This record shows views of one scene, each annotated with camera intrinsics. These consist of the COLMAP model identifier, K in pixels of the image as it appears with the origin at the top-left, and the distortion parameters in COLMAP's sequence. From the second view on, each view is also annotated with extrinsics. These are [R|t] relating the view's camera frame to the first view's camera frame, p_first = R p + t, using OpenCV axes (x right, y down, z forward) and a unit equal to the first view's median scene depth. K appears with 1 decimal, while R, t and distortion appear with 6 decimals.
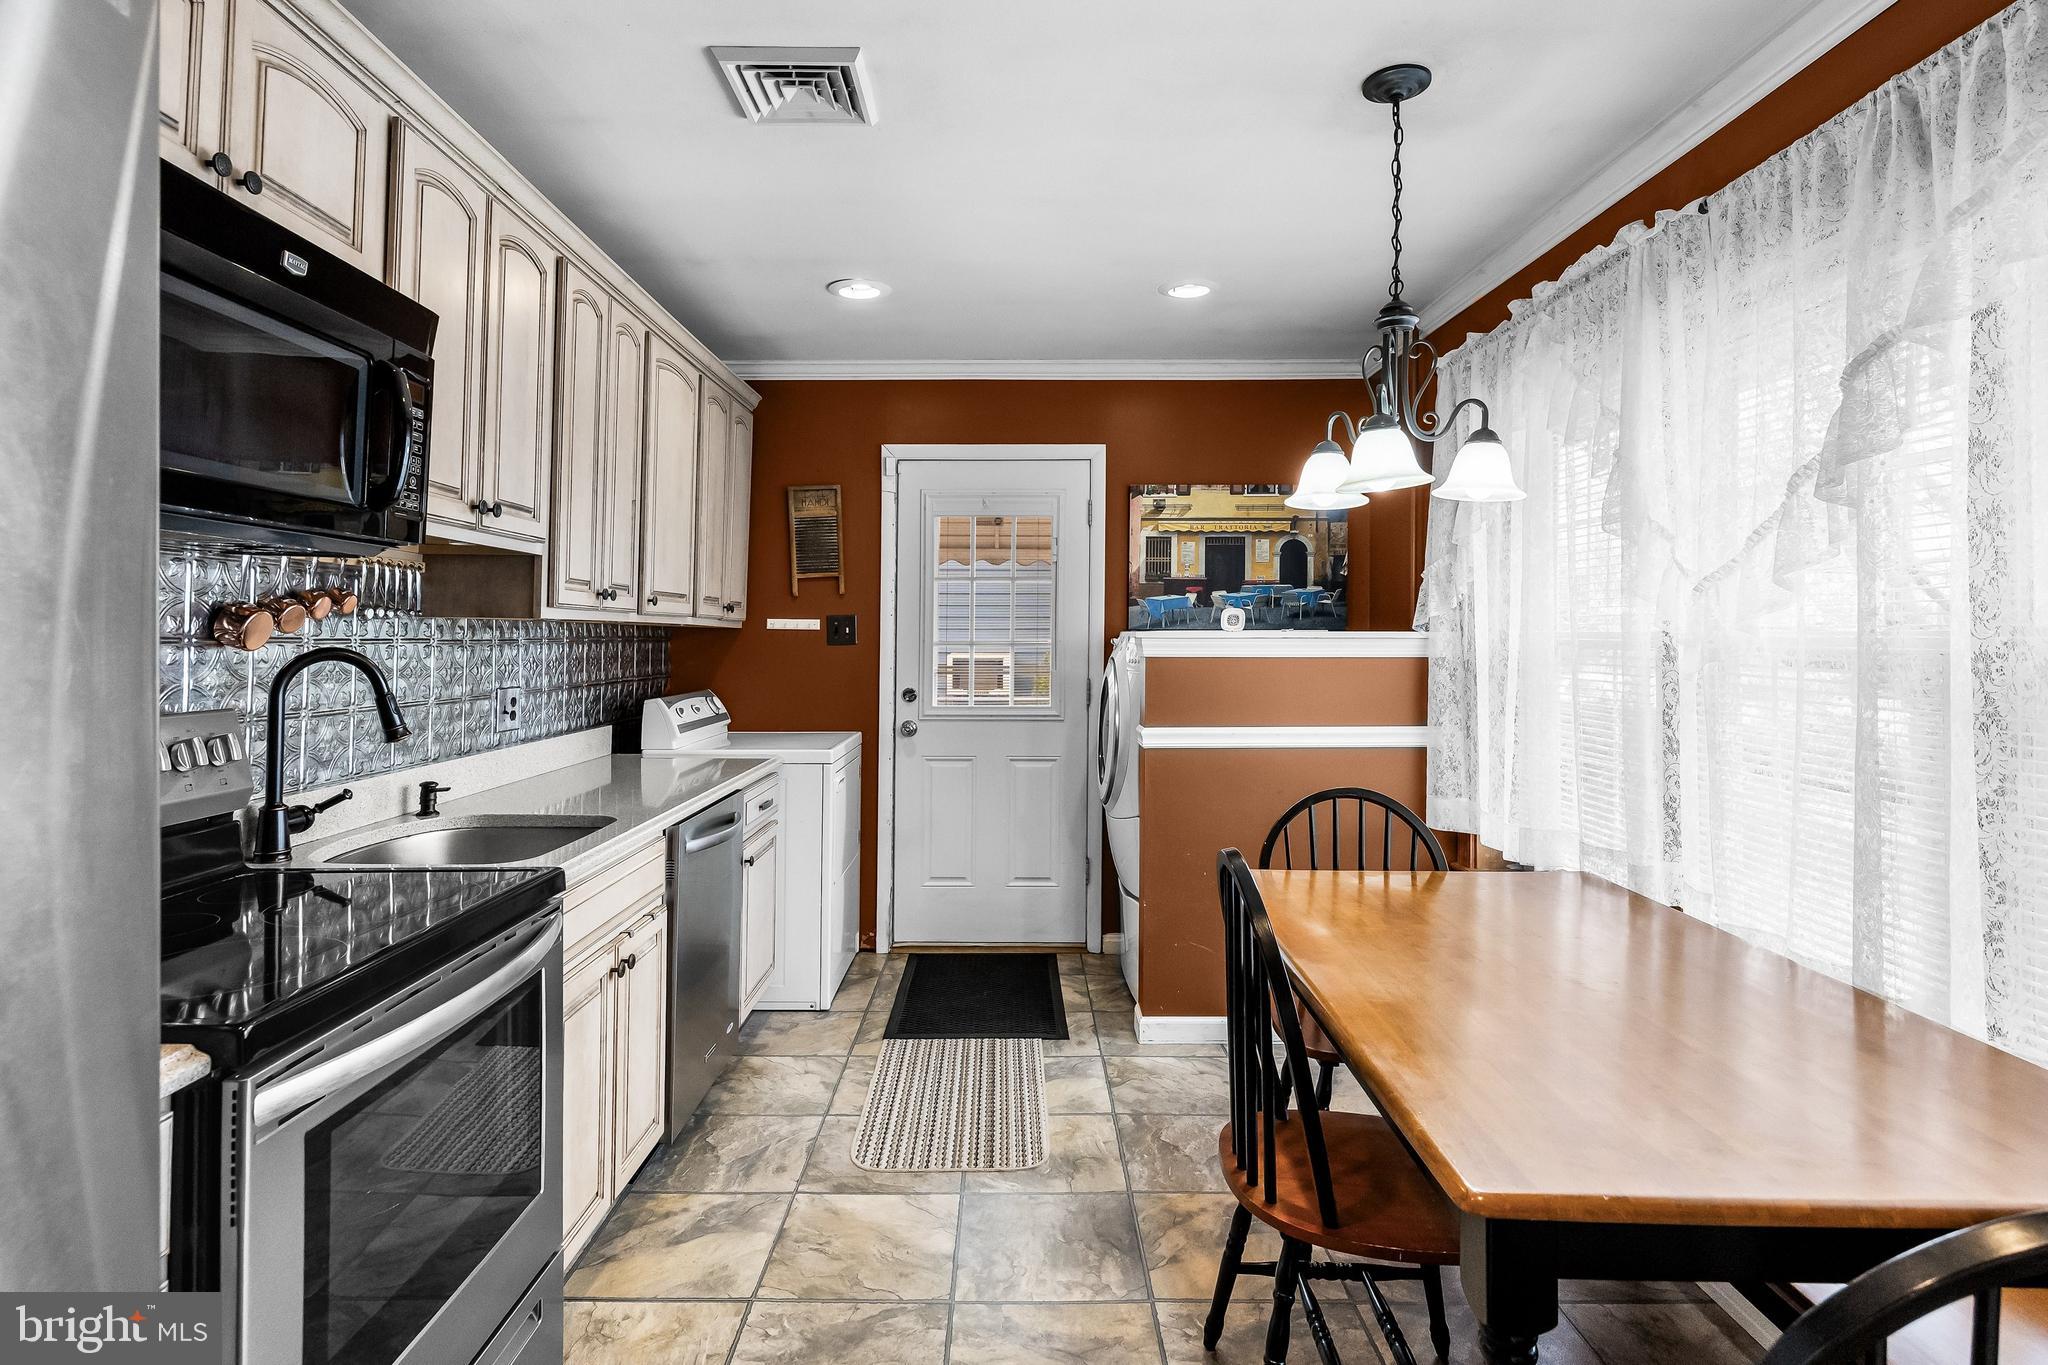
lens RADIAL K [[1027.9, 0, 1000.7], [0, 1027.9, 632.4], [0, 0, 1]] dist [0.009780, 0.000585]
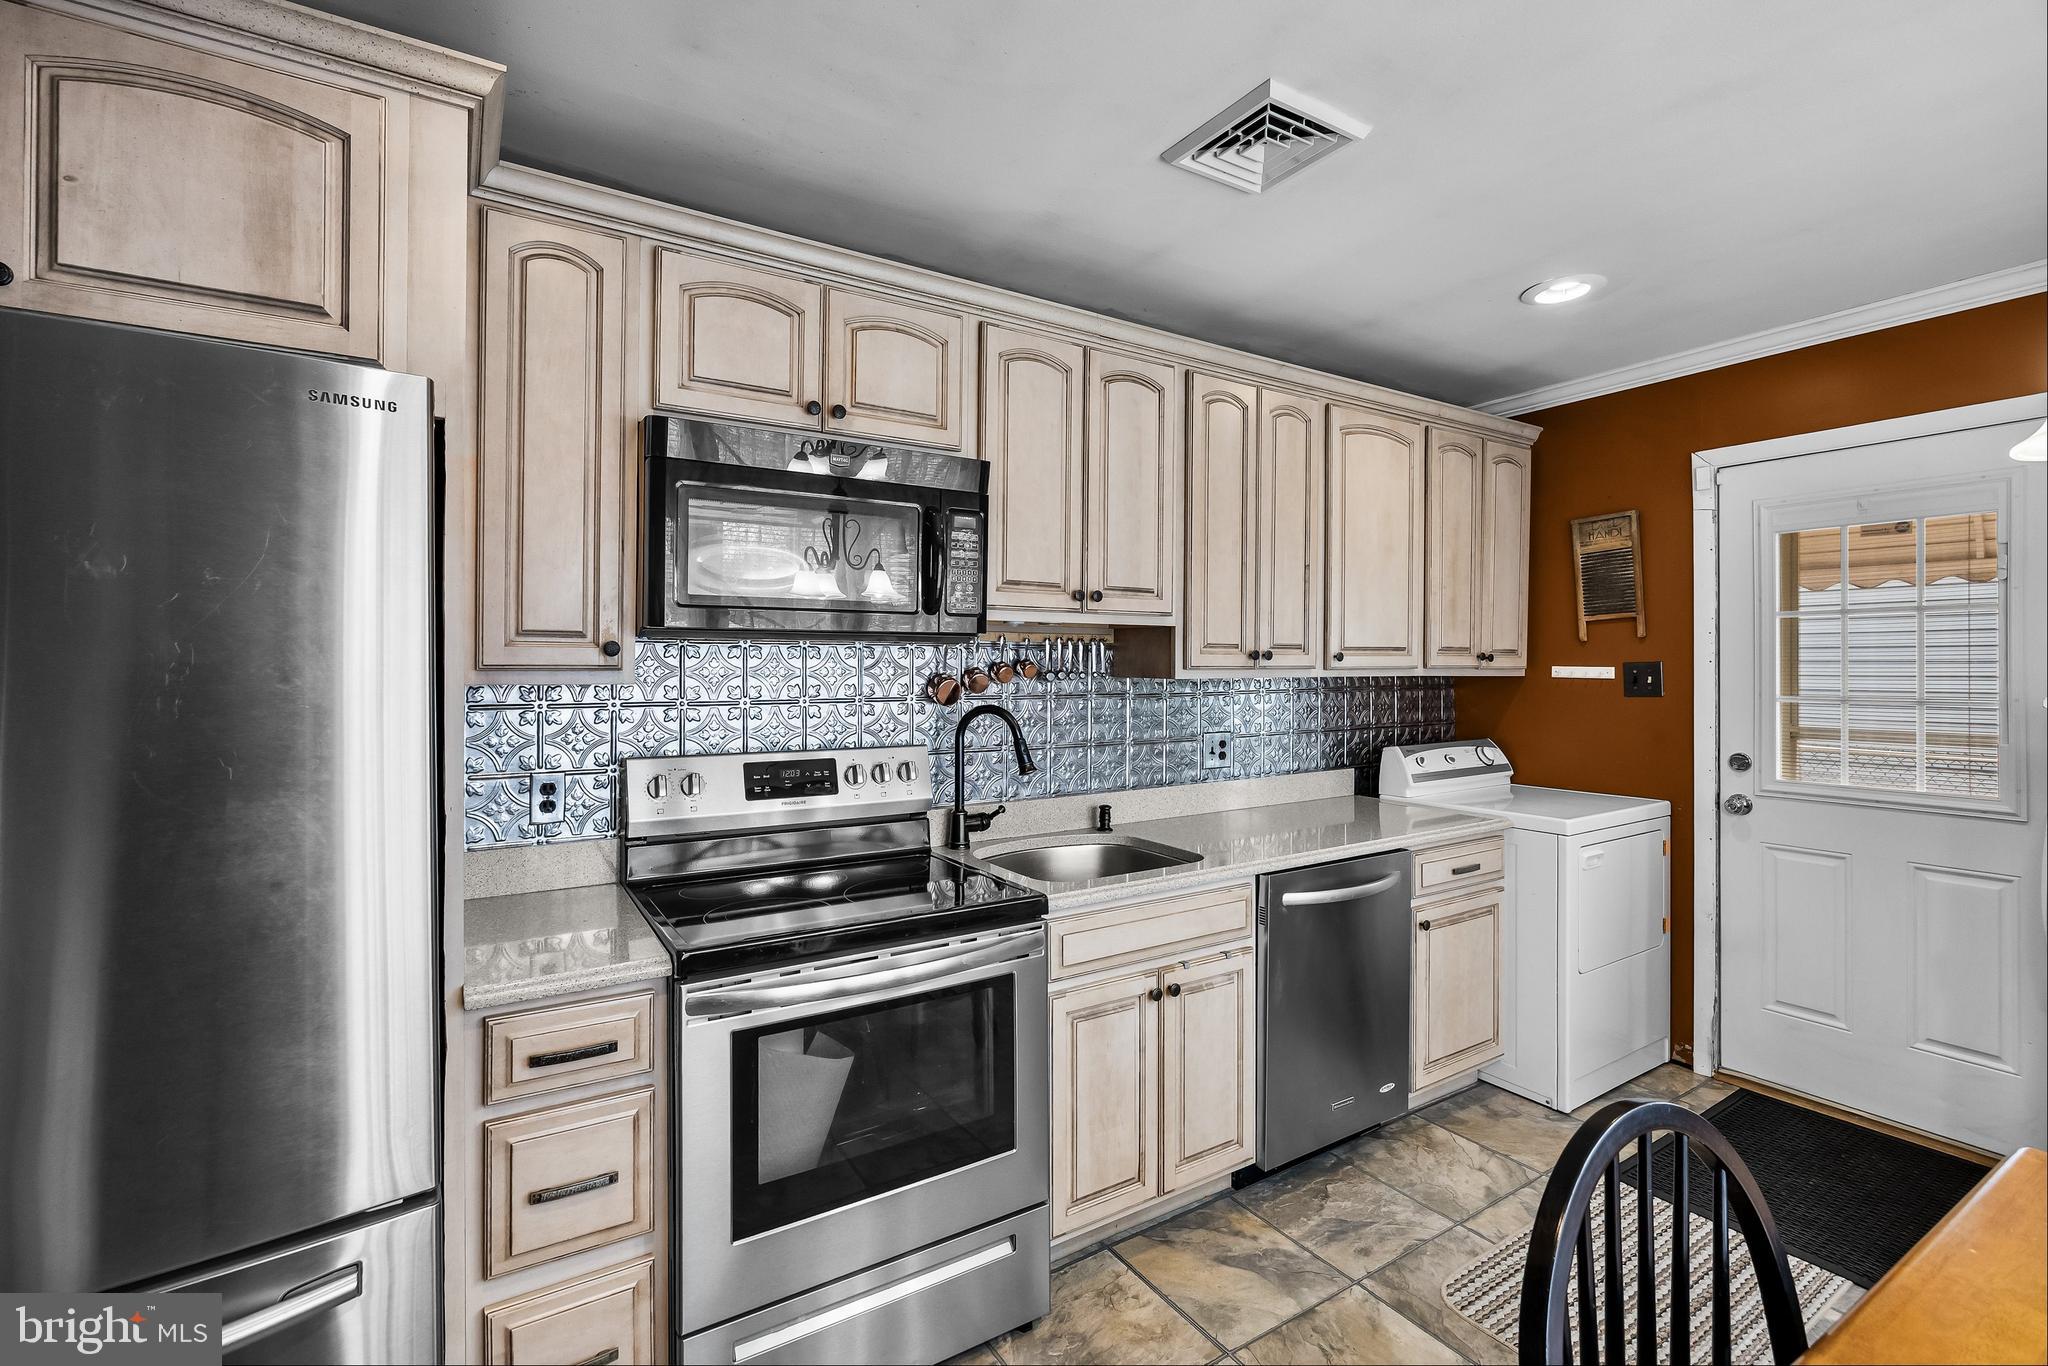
lens RADIAL K [[873.4, 0, 956.3], [0, 873.4, 671.8], [0, 0, 1]] dist [-0.009807, 0.001243]
pose [[0.545188, -0.000897, -0.838313, 0.202401], [0.006485, 0.999974, 0.003148, -0.021023], [0.838289, -0.007152, 0.545180, 0.187618]]
